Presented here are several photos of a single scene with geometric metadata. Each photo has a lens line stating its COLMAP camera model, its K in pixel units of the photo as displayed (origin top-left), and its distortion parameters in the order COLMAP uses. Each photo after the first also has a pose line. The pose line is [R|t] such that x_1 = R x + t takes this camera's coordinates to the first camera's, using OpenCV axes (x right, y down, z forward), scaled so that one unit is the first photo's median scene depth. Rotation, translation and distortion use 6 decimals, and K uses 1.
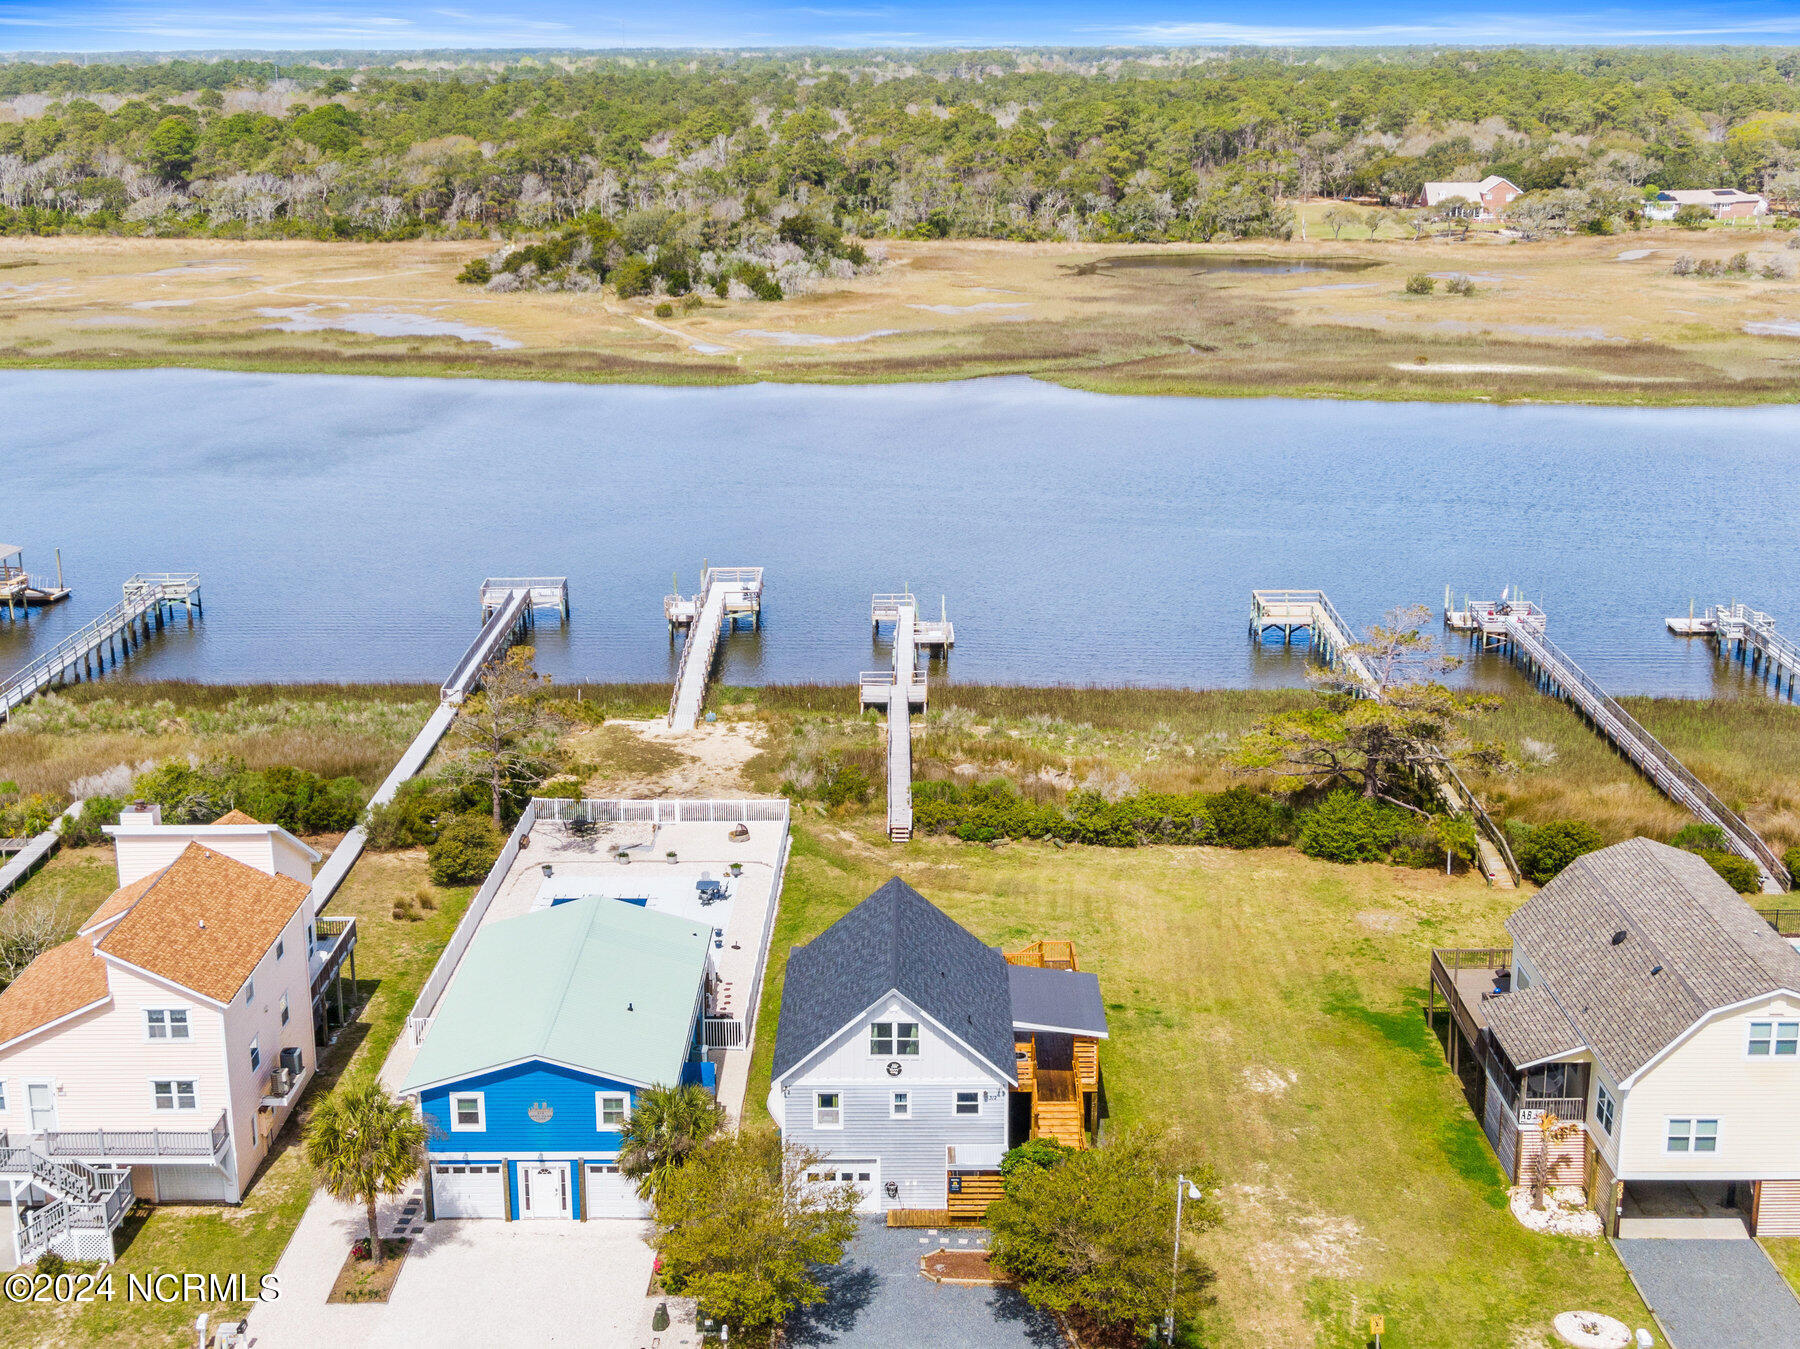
lens RADIAL K [[2313.3, 0, 900.0], [0, 2313.3, 674.5], [0, 0, 1]] dist [0.028492, -0.035945]
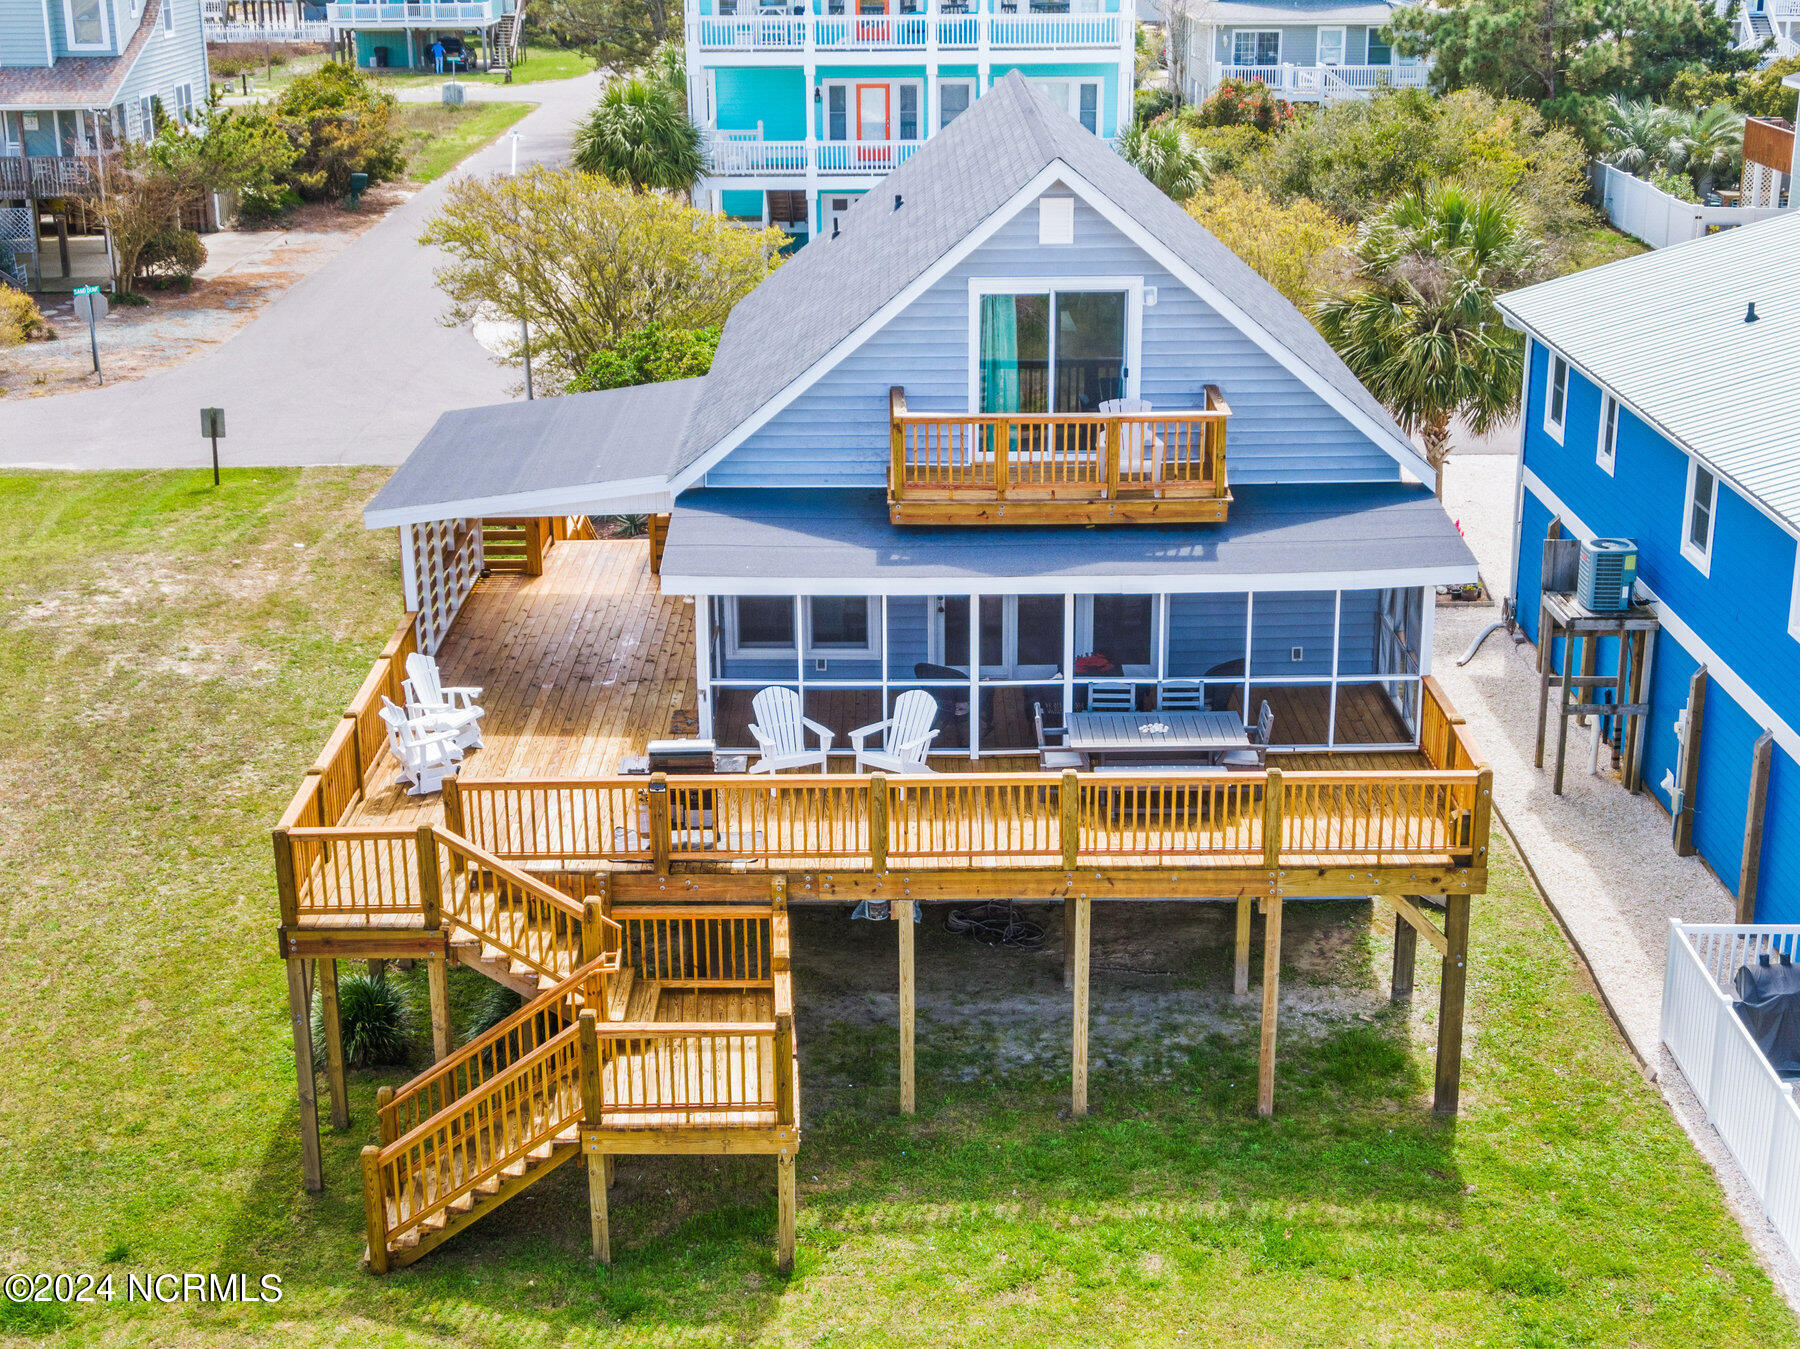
lens RADIAL K [[2480.0, 0, 900.0], [0, 2480.0, 674.5], [0, 0, 1]] dist [-0.002129, -0.071705]
pose [[-0.999893, 0.013604, -0.005390, 0.011058], [0.008435, 0.836823, 0.547408, -0.011949], [0.011957, 0.547304, -0.836848, 0.697963]]
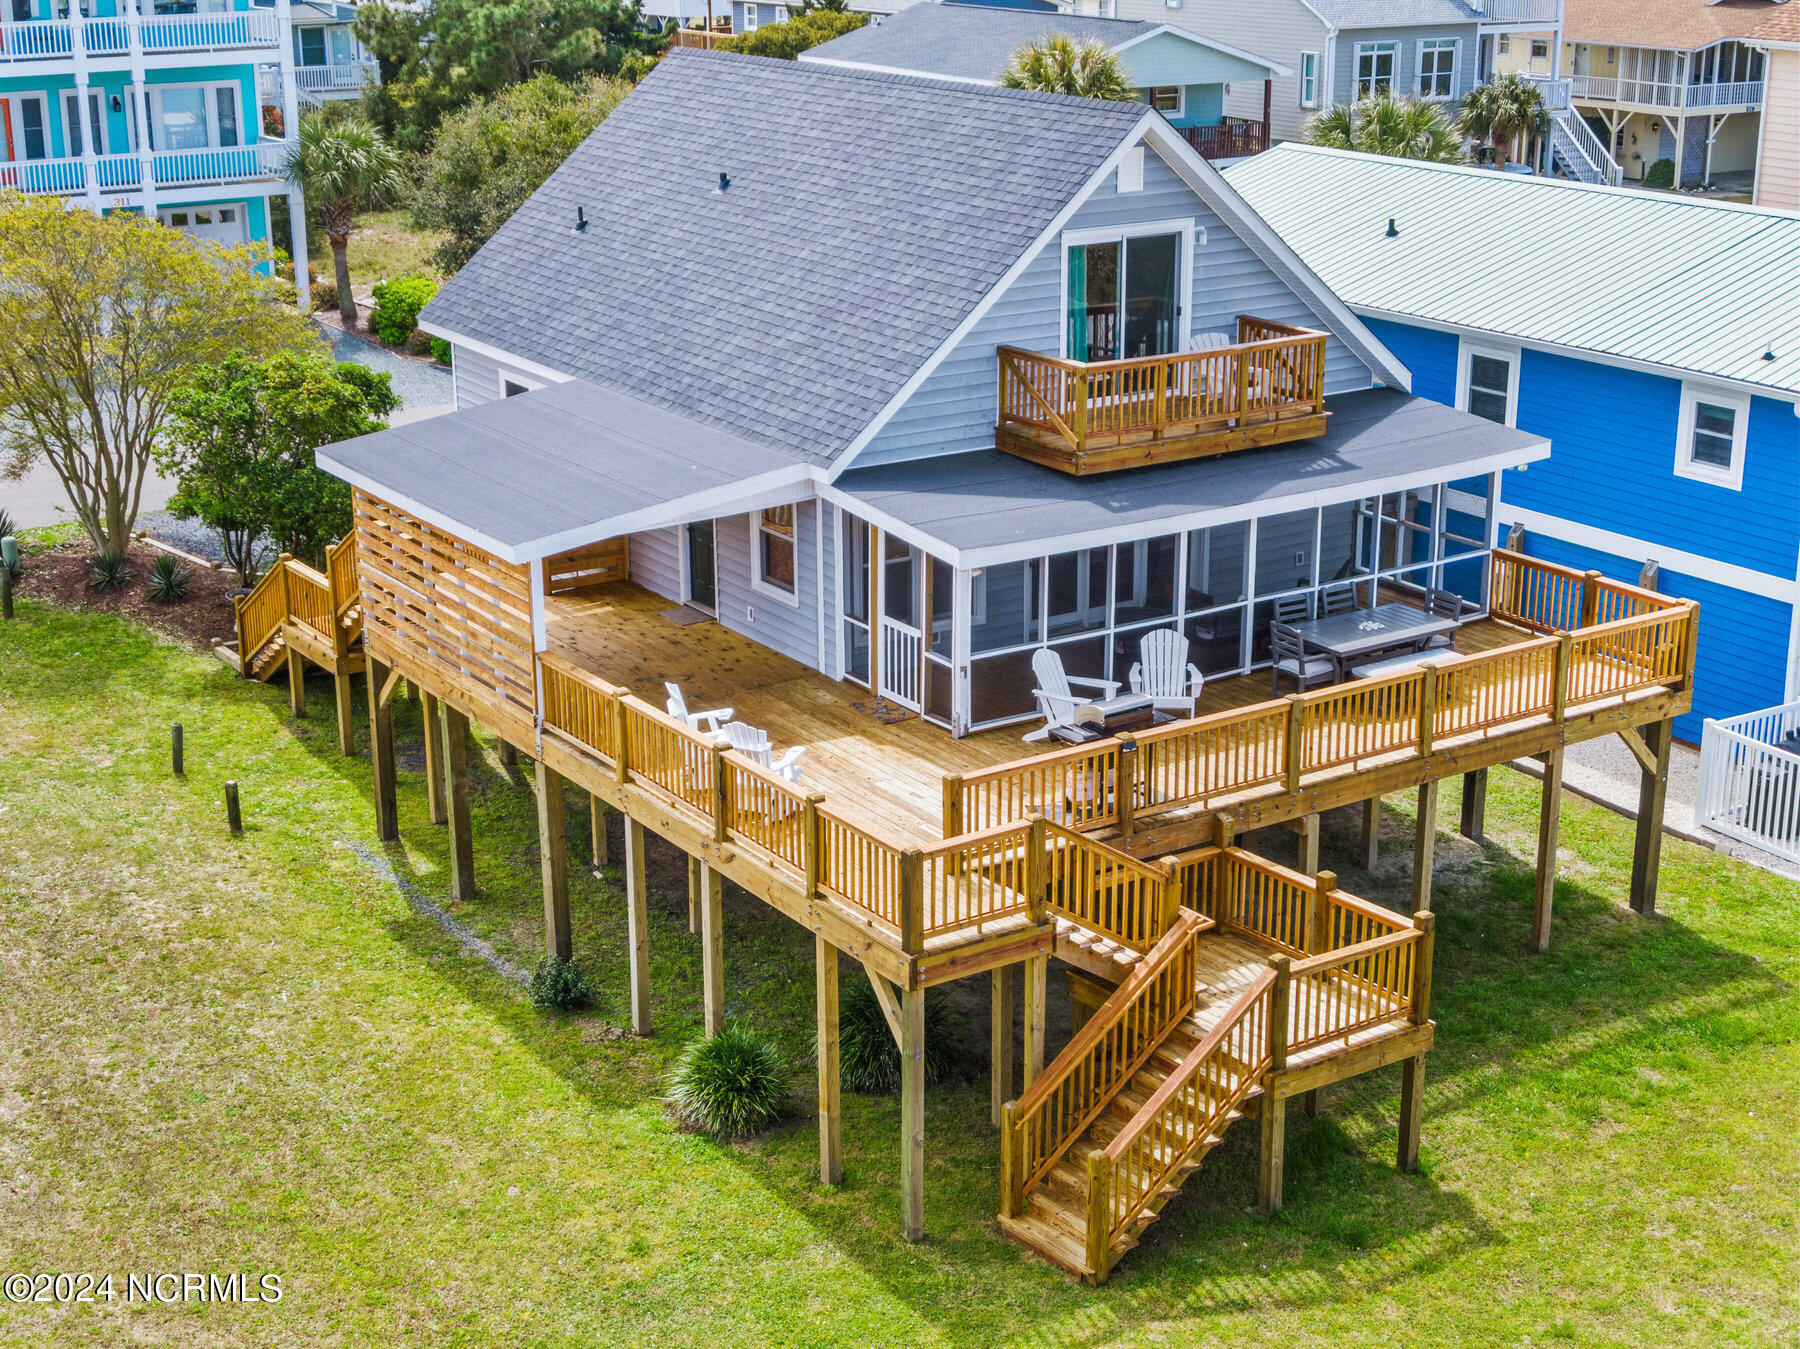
lens RADIAL K [[2533.0, 0, 900.0], [0, 2533.0, 674.5], [0, 0, 1]] dist [-0.002621, -0.061864]
pose [[-0.836010, 0.177222, -0.519307, 0.107917], [-0.132417, 0.853276, 0.504367, -0.003081], [0.532497, 0.490421, -0.689880, 0.672753]]
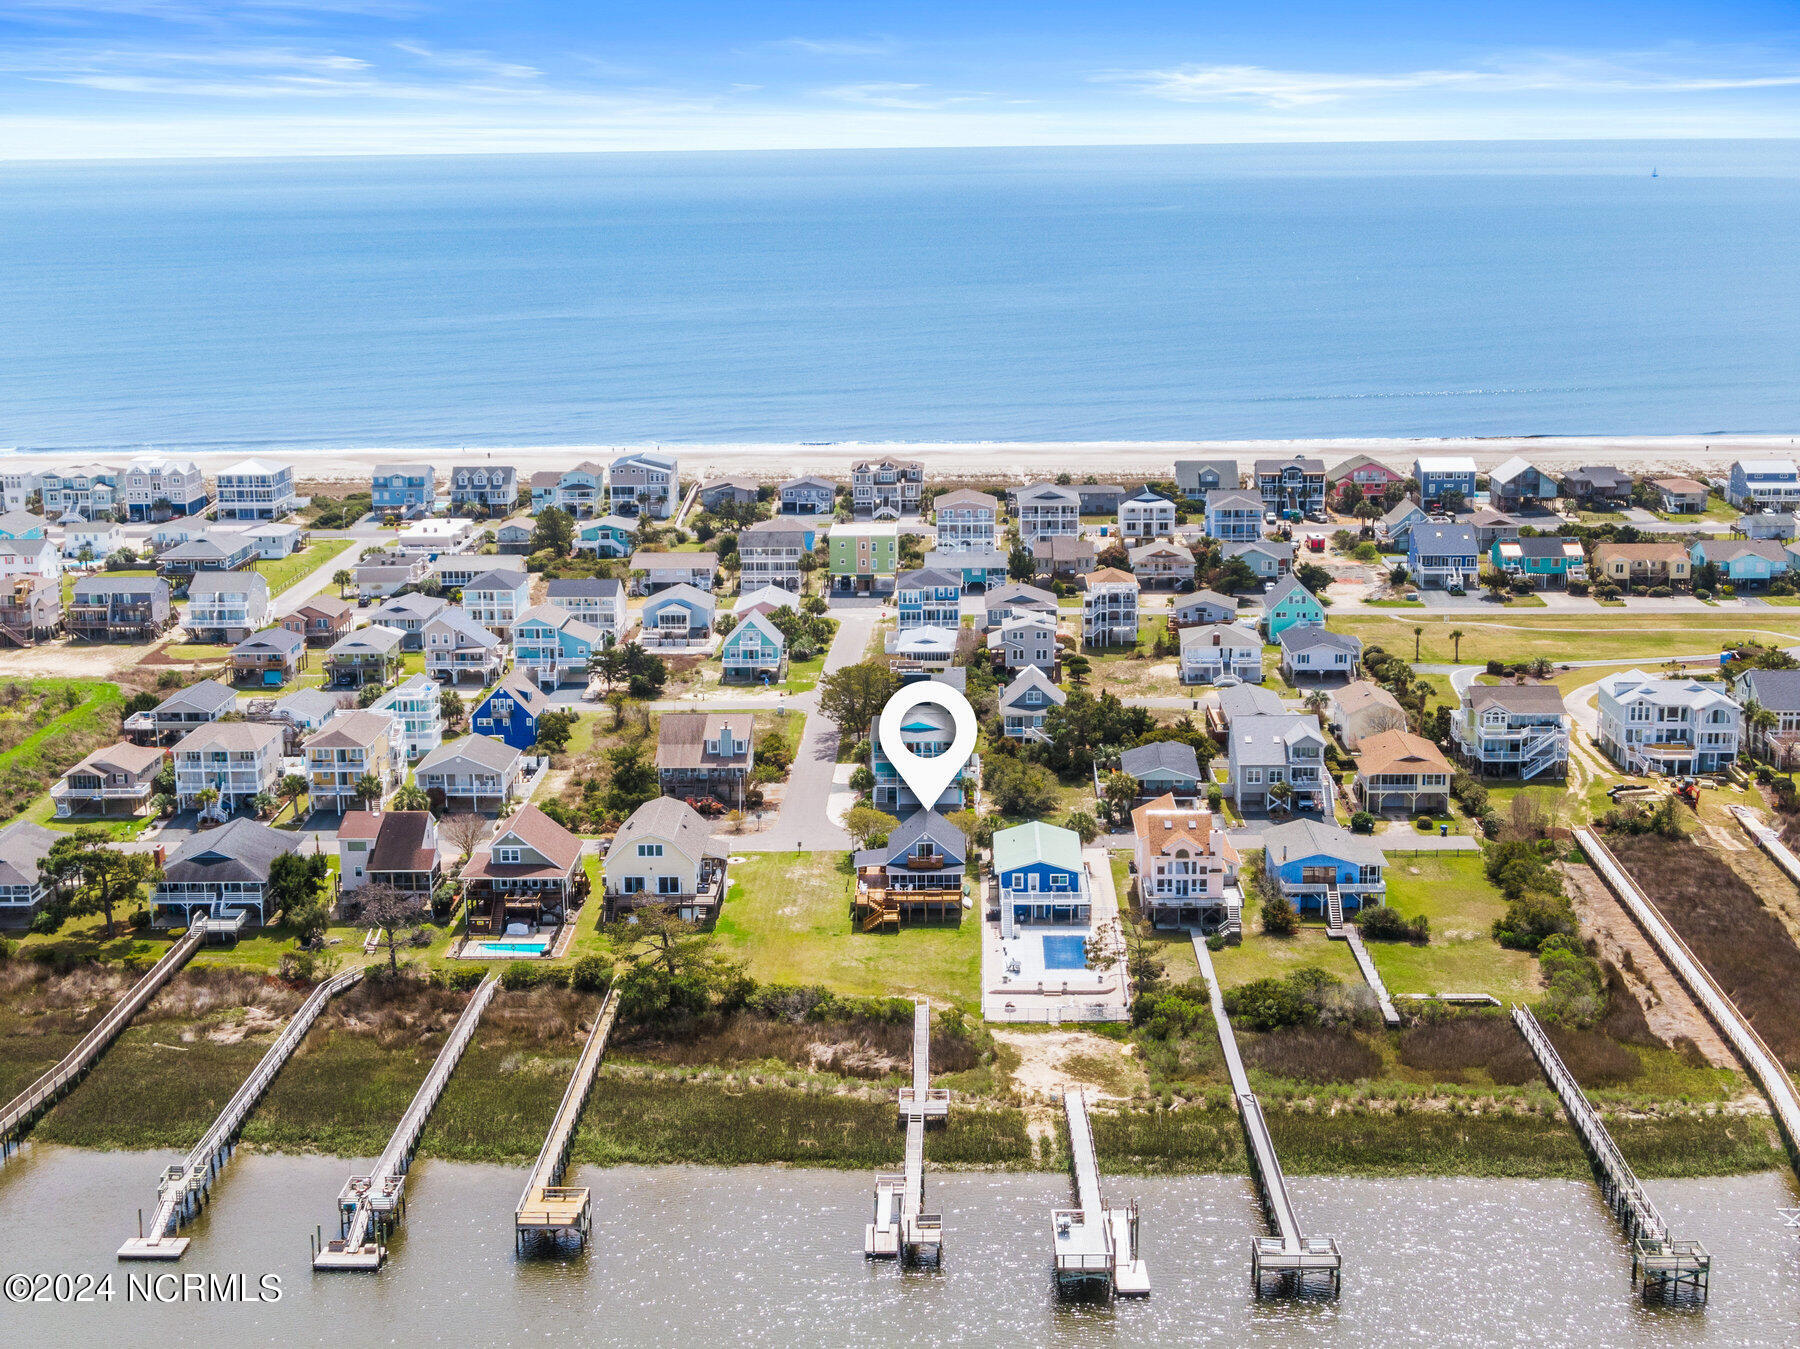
lens RADIAL K [[2480.0, 0, 900.0], [0, 2480.0, 674.5], [0, 0, 1]] dist [-0.002129, -0.071705]
pose [[-0.999814, 0.009775, 0.016640, -0.011651], [0.016276, 0.890391, 0.454906, -0.773132], [-0.010369, 0.455092, -0.890384, 1.929622]]
